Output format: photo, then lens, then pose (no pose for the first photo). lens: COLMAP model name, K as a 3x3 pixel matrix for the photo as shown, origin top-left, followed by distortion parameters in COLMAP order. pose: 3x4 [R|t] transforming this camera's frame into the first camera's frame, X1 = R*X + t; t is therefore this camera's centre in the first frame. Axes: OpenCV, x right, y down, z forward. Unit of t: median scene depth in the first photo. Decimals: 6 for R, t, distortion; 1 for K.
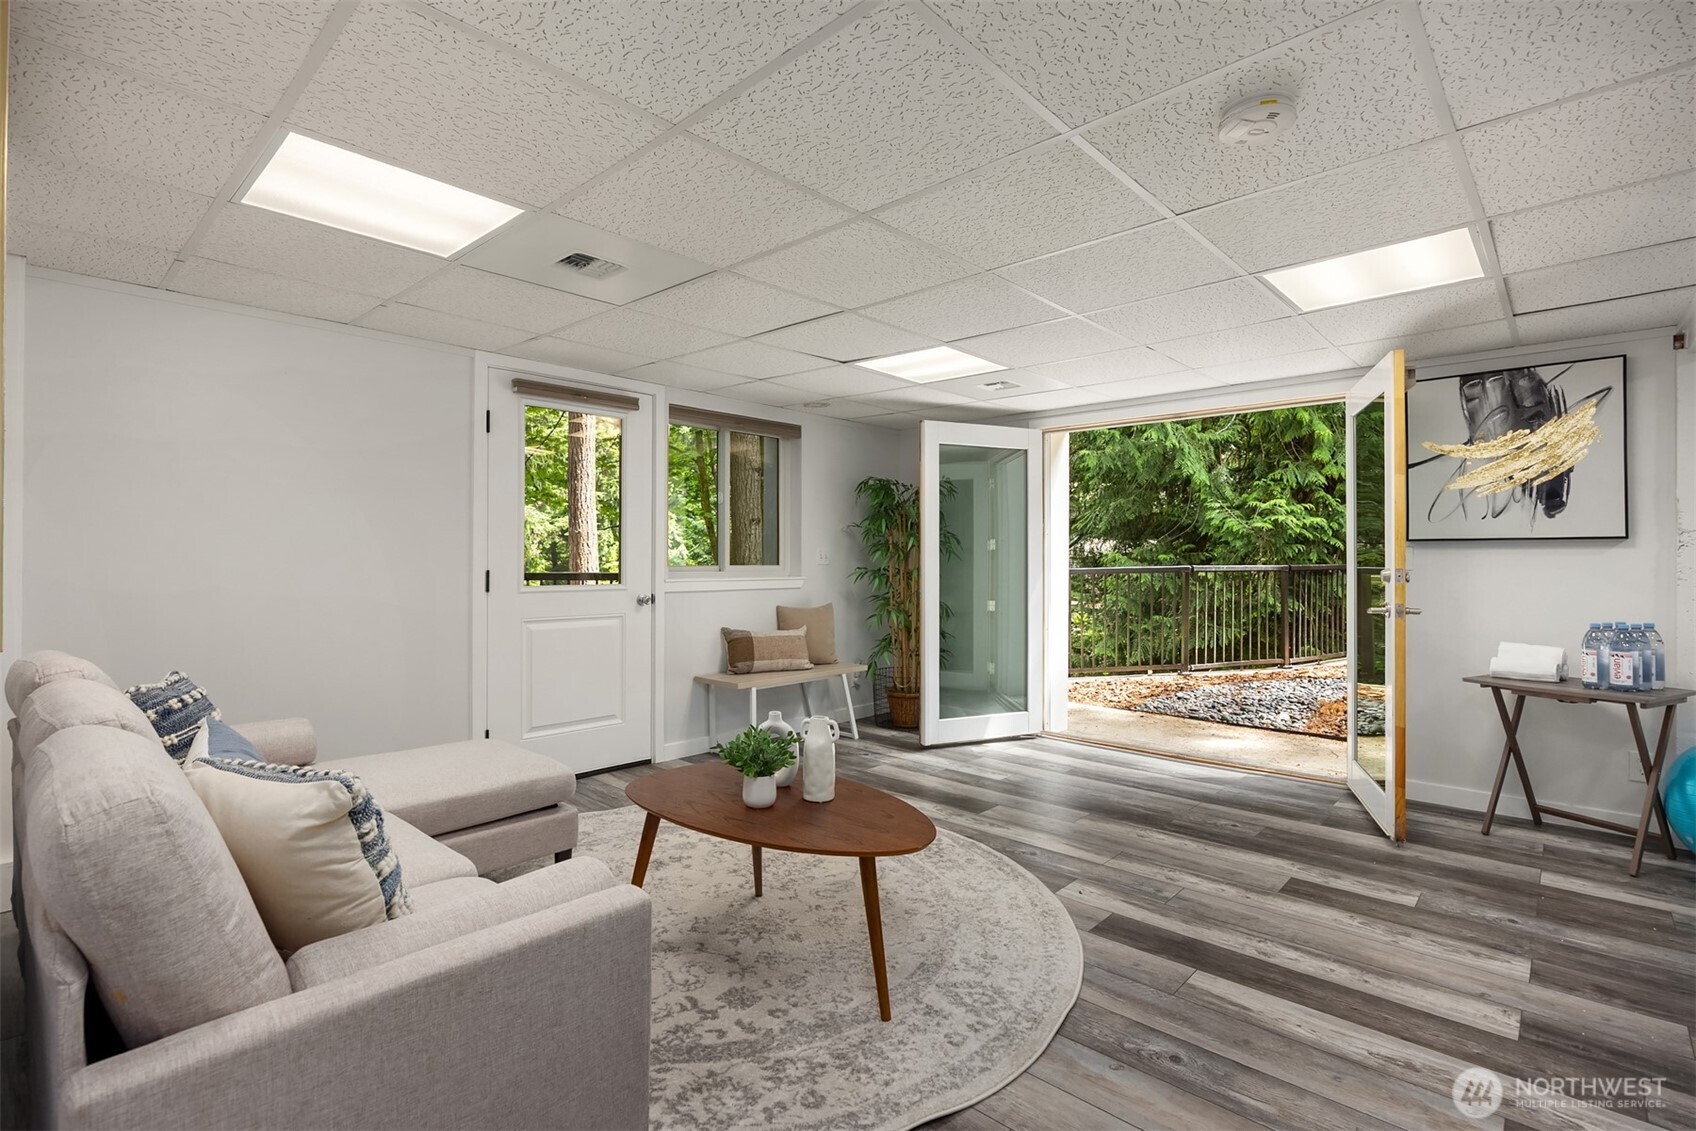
lens RADIAL K [[811.4, 0, 840.8], [0, 811.4, 560.4], [0, 0, 1]] dist [-0.008694, 0.000965]
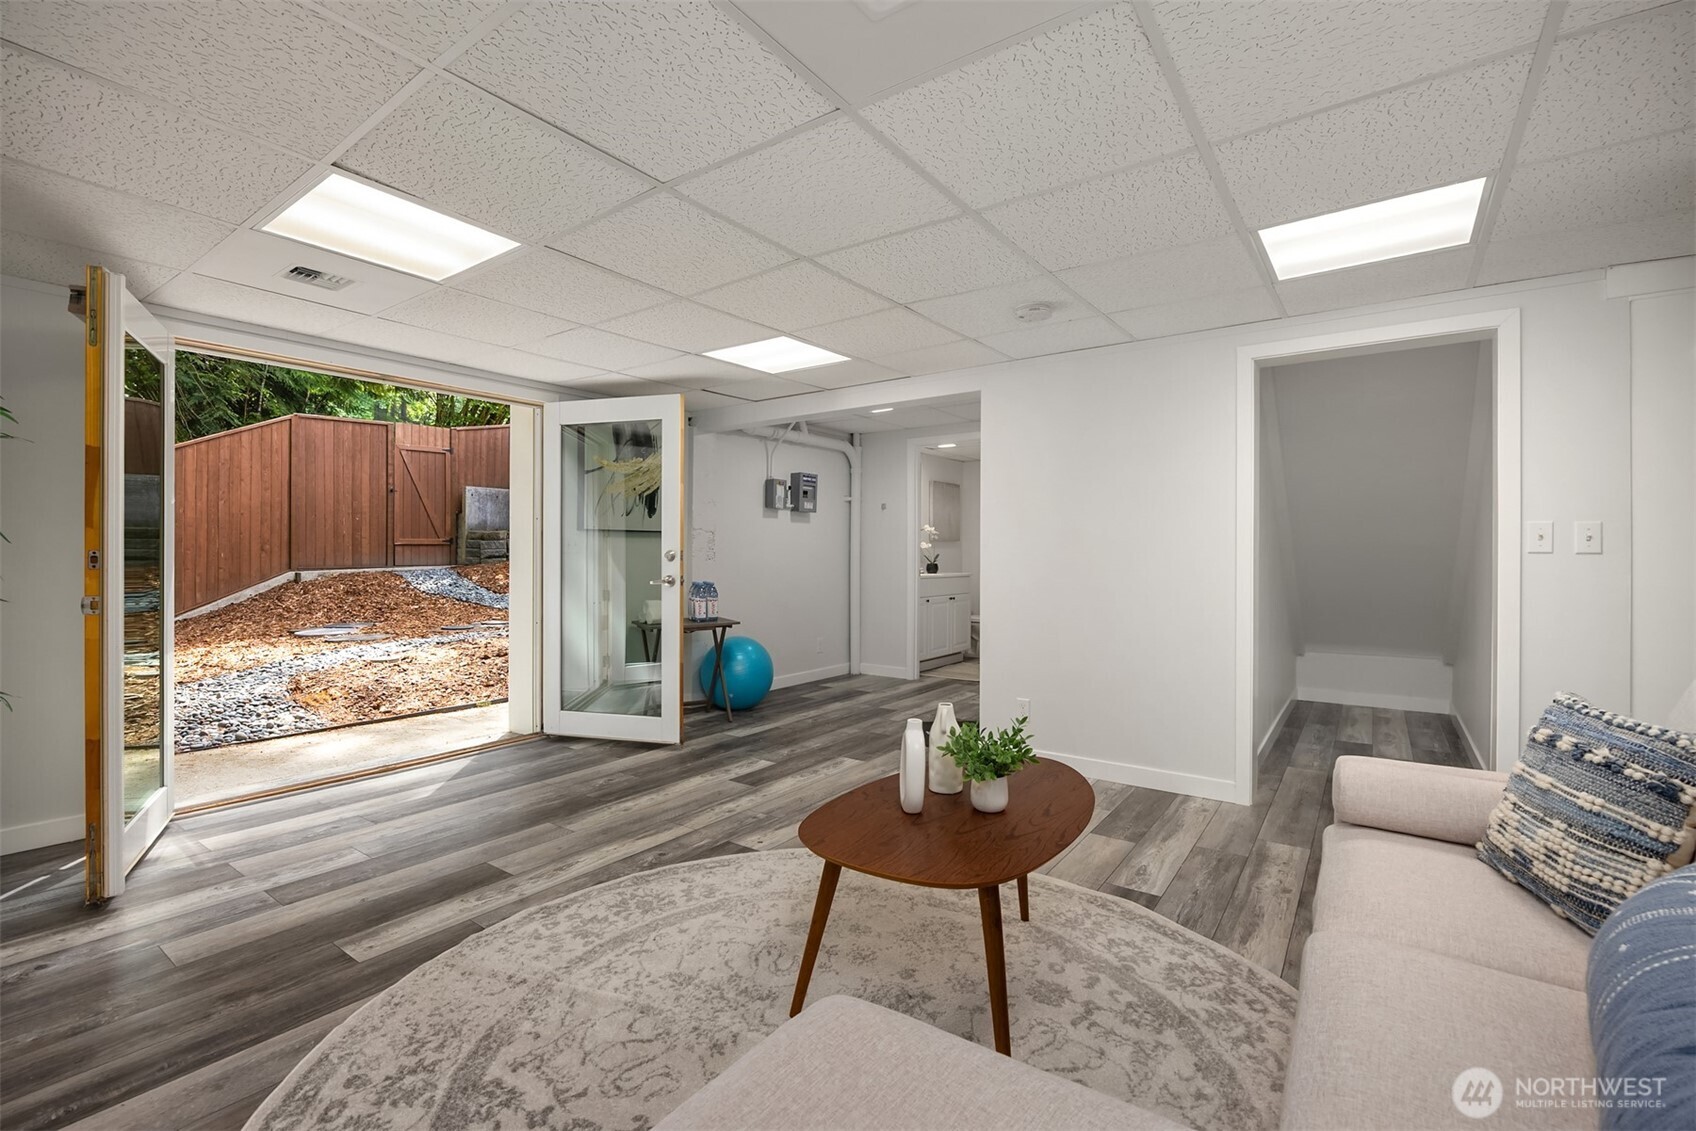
lens RADIAL K [[749.4, 0, 842.3], [0, 749.4, 553.5], [0, 0, 1]] dist [-0.020408, 0.002270]
pose [[-0.134155, -0.004394, 0.990951, -0.690444], [0.000588, 0.999990, 0.004513, 0.011244], [-0.990960, 0.001188, -0.134151, 0.974399]]
